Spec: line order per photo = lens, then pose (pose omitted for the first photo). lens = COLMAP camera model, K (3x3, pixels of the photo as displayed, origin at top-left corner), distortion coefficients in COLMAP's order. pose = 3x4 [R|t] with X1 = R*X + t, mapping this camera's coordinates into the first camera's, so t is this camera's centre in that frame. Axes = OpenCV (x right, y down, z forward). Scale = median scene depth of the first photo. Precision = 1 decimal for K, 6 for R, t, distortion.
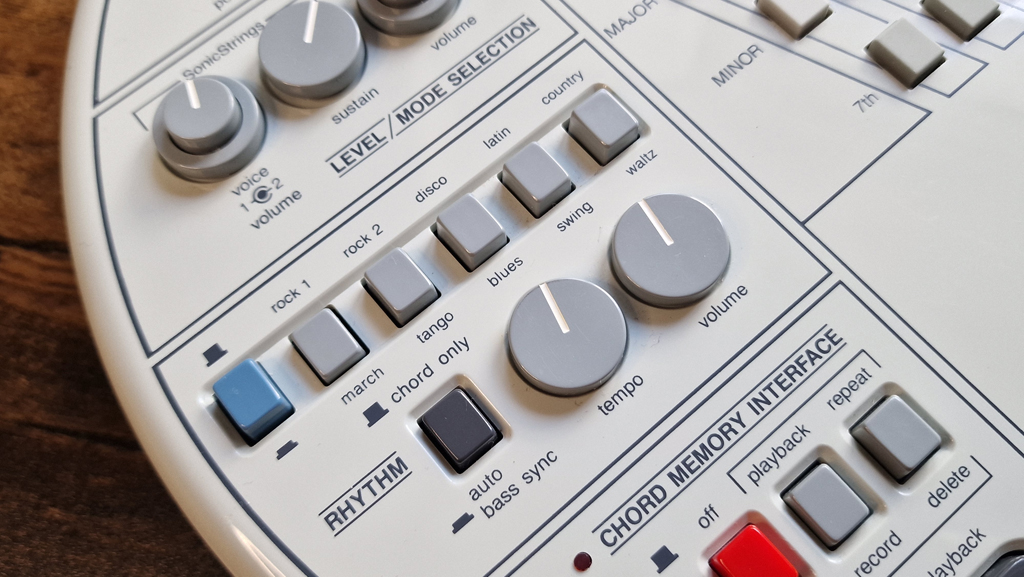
lens RADIAL K [[956.8, 0, 509.4], [0, 956.8, 286.1], [0, 0, 1]] dist [-0.033080, 0.000000]
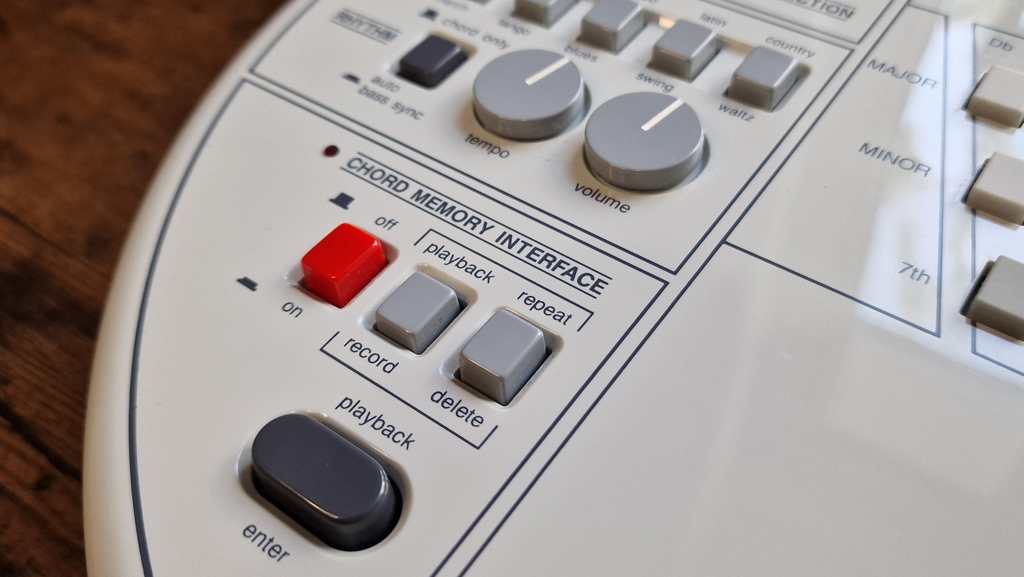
lens RADIAL K [[956.8, 0, 507.6], [0, 956.8, 287.9], [0, 0, 1]] dist [-0.033080, 0.000000]
pose [[0.230750, 0.772648, -0.591413, 0.877130], [-0.880490, 0.424498, 0.211043, -0.061966], [0.414116, 0.472035, 0.778261, 0.267616]]
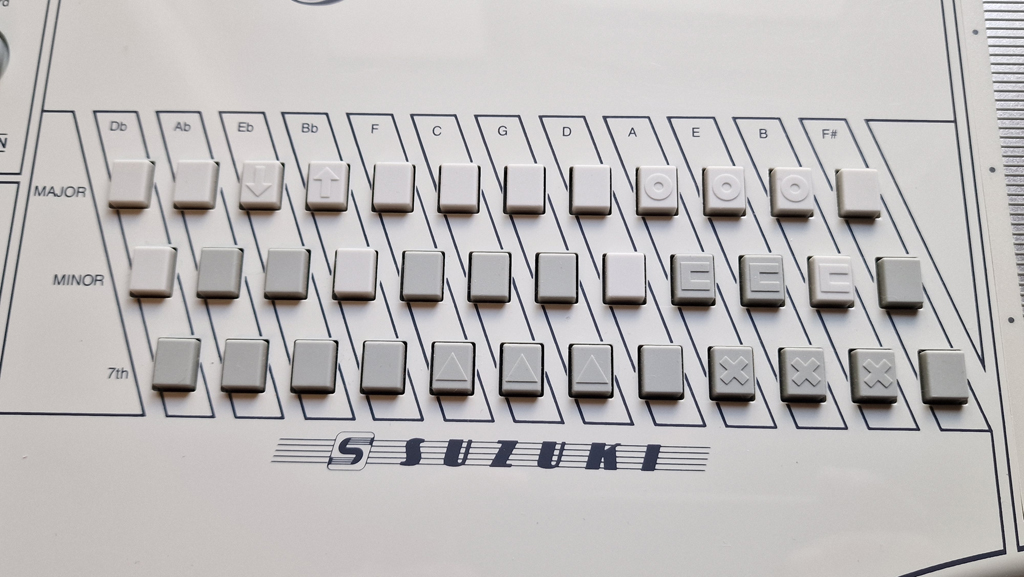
lens RADIAL K [[956.8, 0, 516.1], [0, 956.8, 292.3], [0, 0, 1]] dist [-0.033080, 0.000000]
pose [[0.750821, 0.648919, -0.123177, 0.937080], [-0.629737, 0.759542, 0.162868, -0.881387], [0.199246, -0.044716, 0.978929, -0.079788]]
